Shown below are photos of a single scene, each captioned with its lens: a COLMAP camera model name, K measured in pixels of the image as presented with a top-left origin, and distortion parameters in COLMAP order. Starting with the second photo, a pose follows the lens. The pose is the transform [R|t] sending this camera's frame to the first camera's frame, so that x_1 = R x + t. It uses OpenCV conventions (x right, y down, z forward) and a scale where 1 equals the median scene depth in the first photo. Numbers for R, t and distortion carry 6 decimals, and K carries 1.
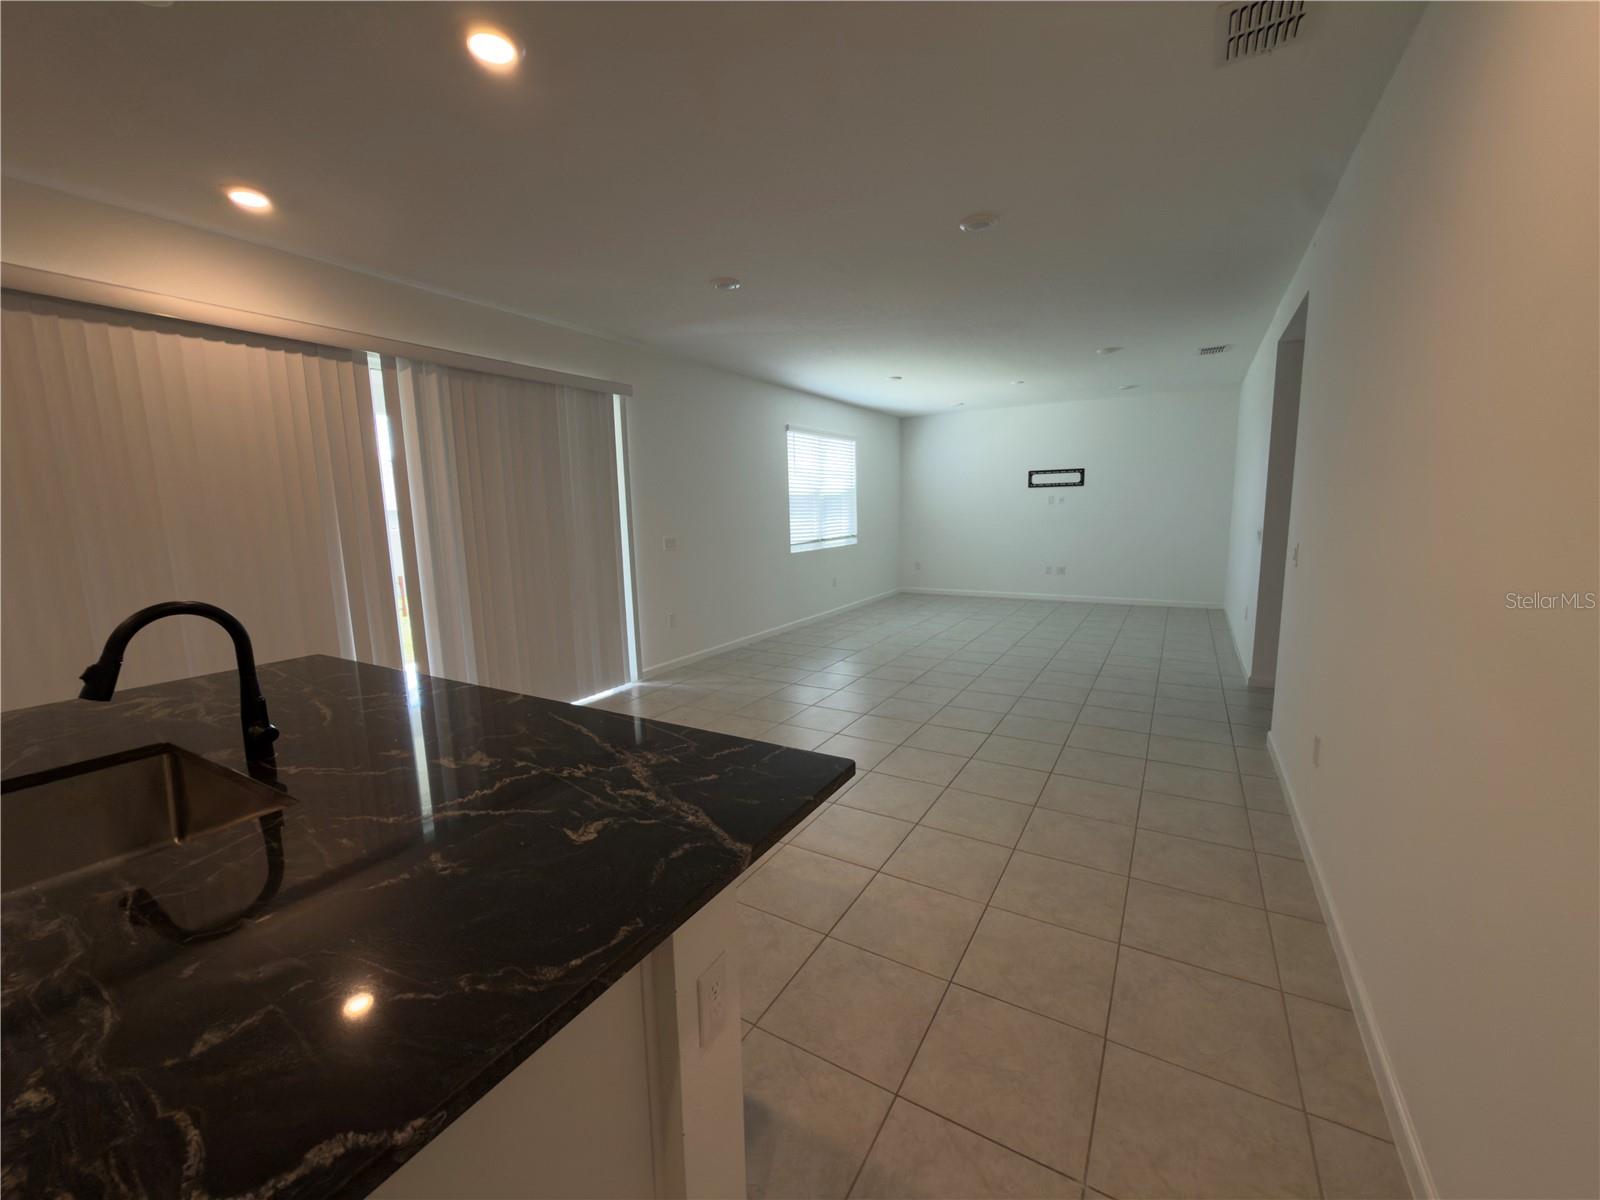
lens RADIAL K [[634.0, 0, 800.0], [0, 634.0, 600.0], [0, 0, 1]] dist [0.001565, -0.000067]
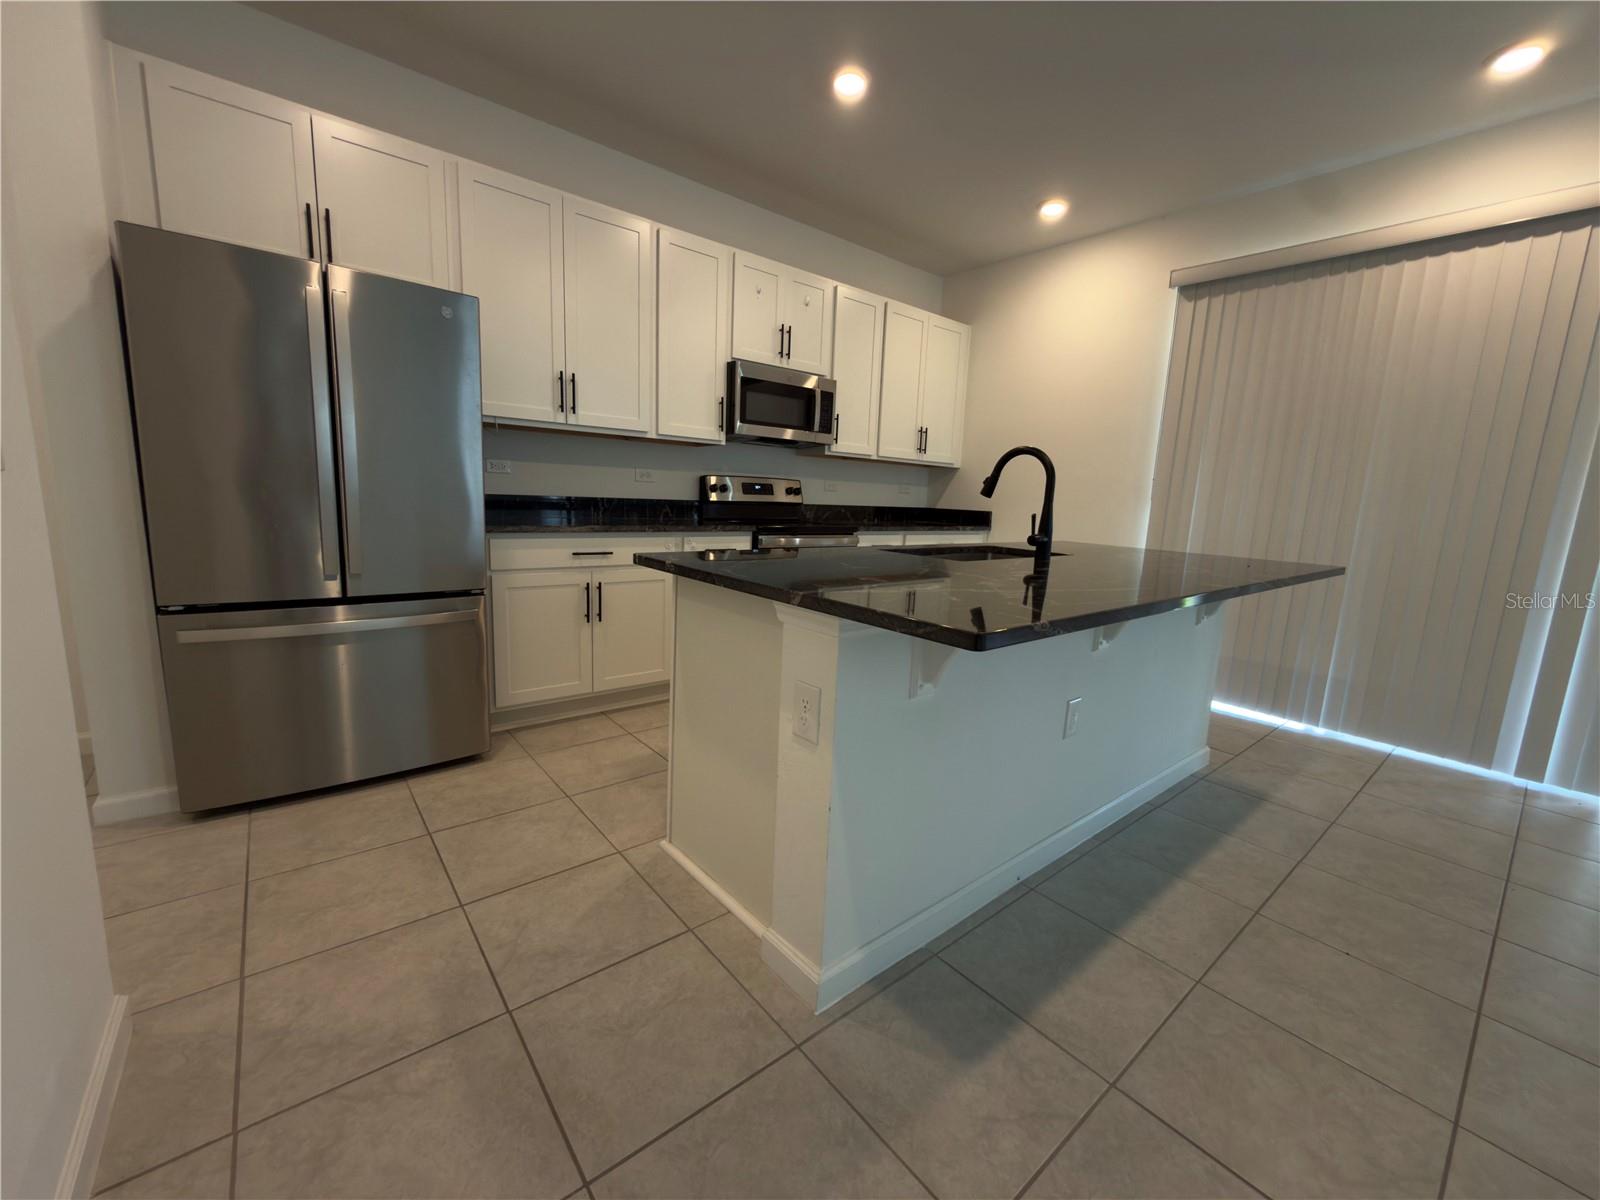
lens RADIAL K [[634.0, 0, 800.0], [0, 634.0, 600.0], [0, 0, 1]] dist [0.001565, -0.000067]
pose [[-0.342108, 0.155031, -0.926783, 0.751140], [-0.178196, 0.957695, 0.225980, 0.109509], [0.922610, 0.242459, -0.300009, 0.988676]]
